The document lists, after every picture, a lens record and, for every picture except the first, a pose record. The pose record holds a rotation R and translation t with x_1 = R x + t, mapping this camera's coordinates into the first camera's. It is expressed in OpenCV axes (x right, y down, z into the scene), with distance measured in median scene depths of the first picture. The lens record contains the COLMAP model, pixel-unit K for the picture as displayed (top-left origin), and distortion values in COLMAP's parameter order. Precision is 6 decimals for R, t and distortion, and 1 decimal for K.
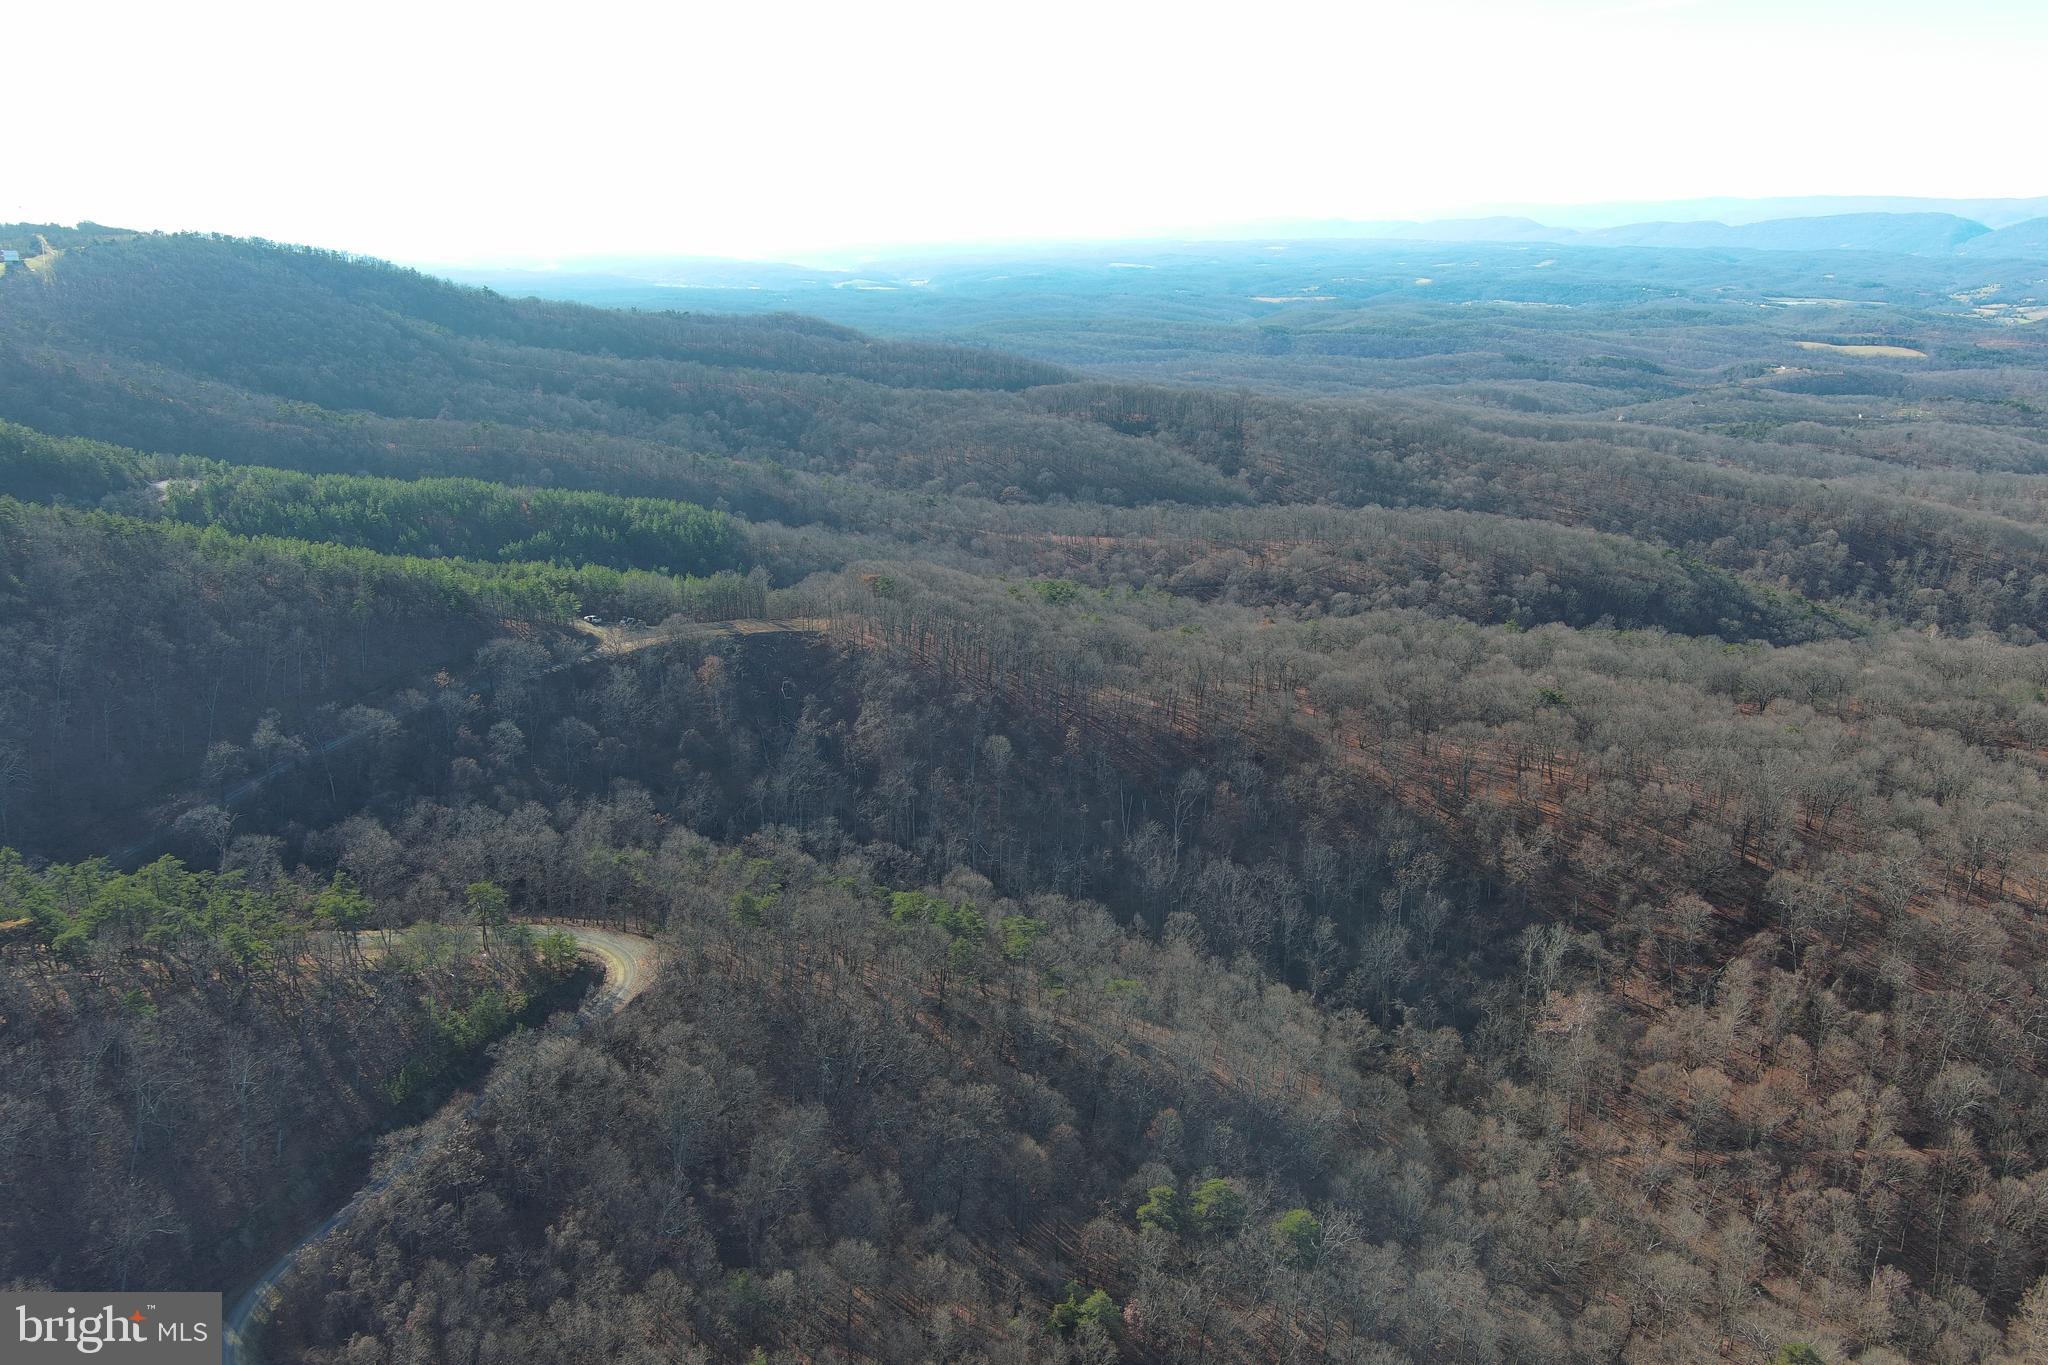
lens RADIAL K [[1580.6, 0, 1020.6], [0, 1580.6, 682.0], [0, 0, 1]] dist [0.010811, -0.013925]
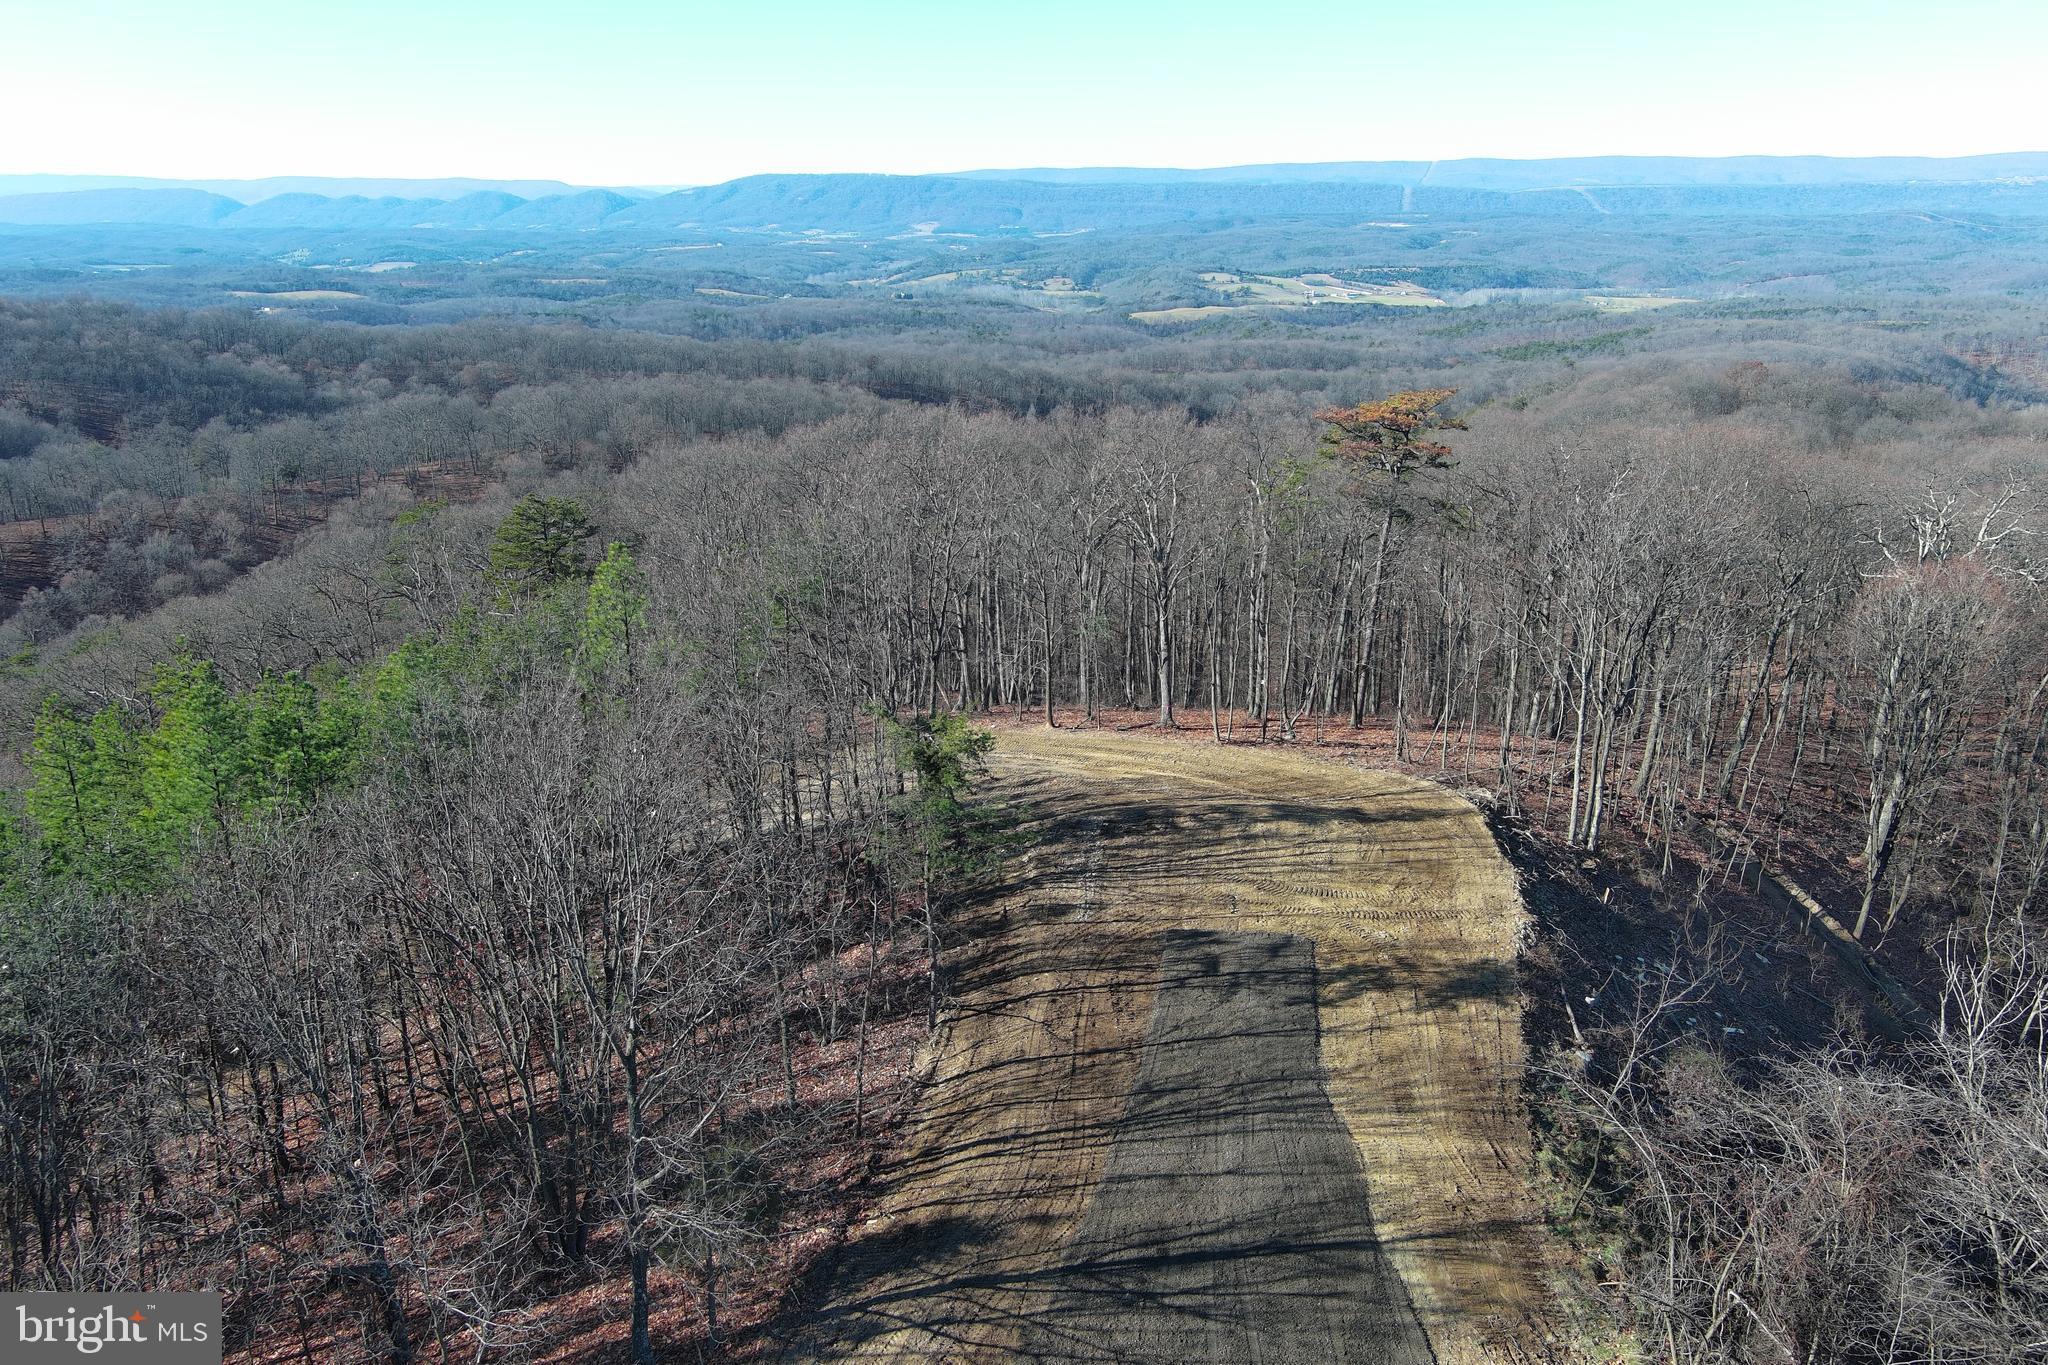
lens RADIAL K [[1580.6, 0, 1018.4], [0, 1580.6, 687.8], [0, 0, 1]] dist [0.010811, -0.013925]
pose [[0.548452, -0.244454, 0.799652, -0.264577], [0.235849, 0.962709, 0.132541, -0.066492], [-0.802232, 0.115905, 0.585654, 0.905674]]
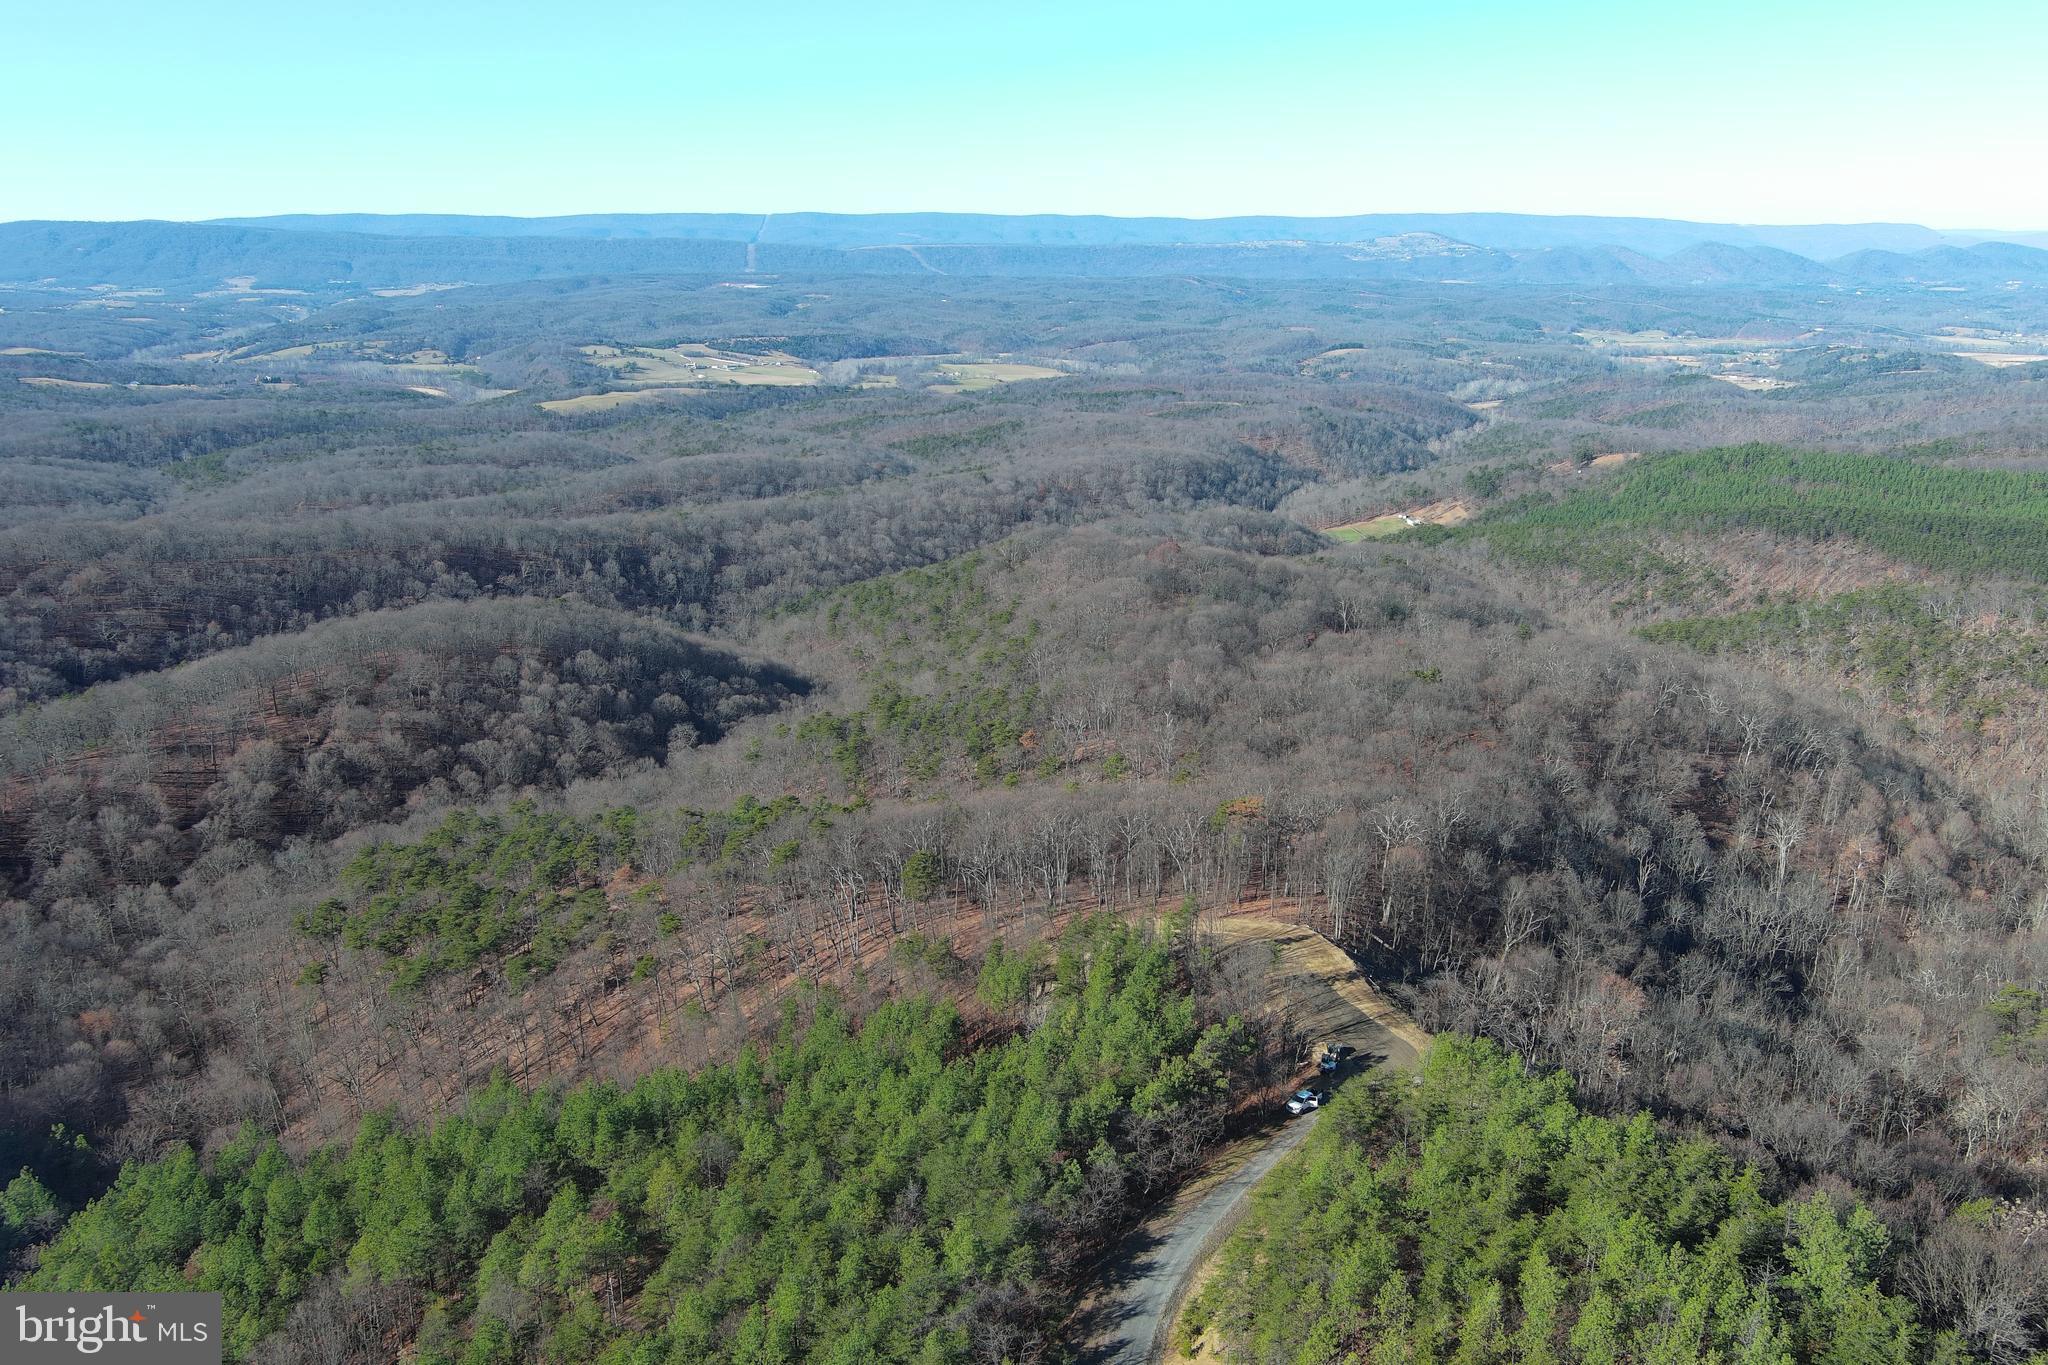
lens RADIAL K [[1580.6, 0, 1025.4], [0, 1580.6, 688.5], [0, 0, 1]] dist [0.010811, -0.013925]
pose [[0.175970, -0.261365, 0.949064, -0.653048], [0.268579, 0.940278, 0.209147, -0.251591], [-0.947048, 0.218095, 0.235657, 0.904553]]
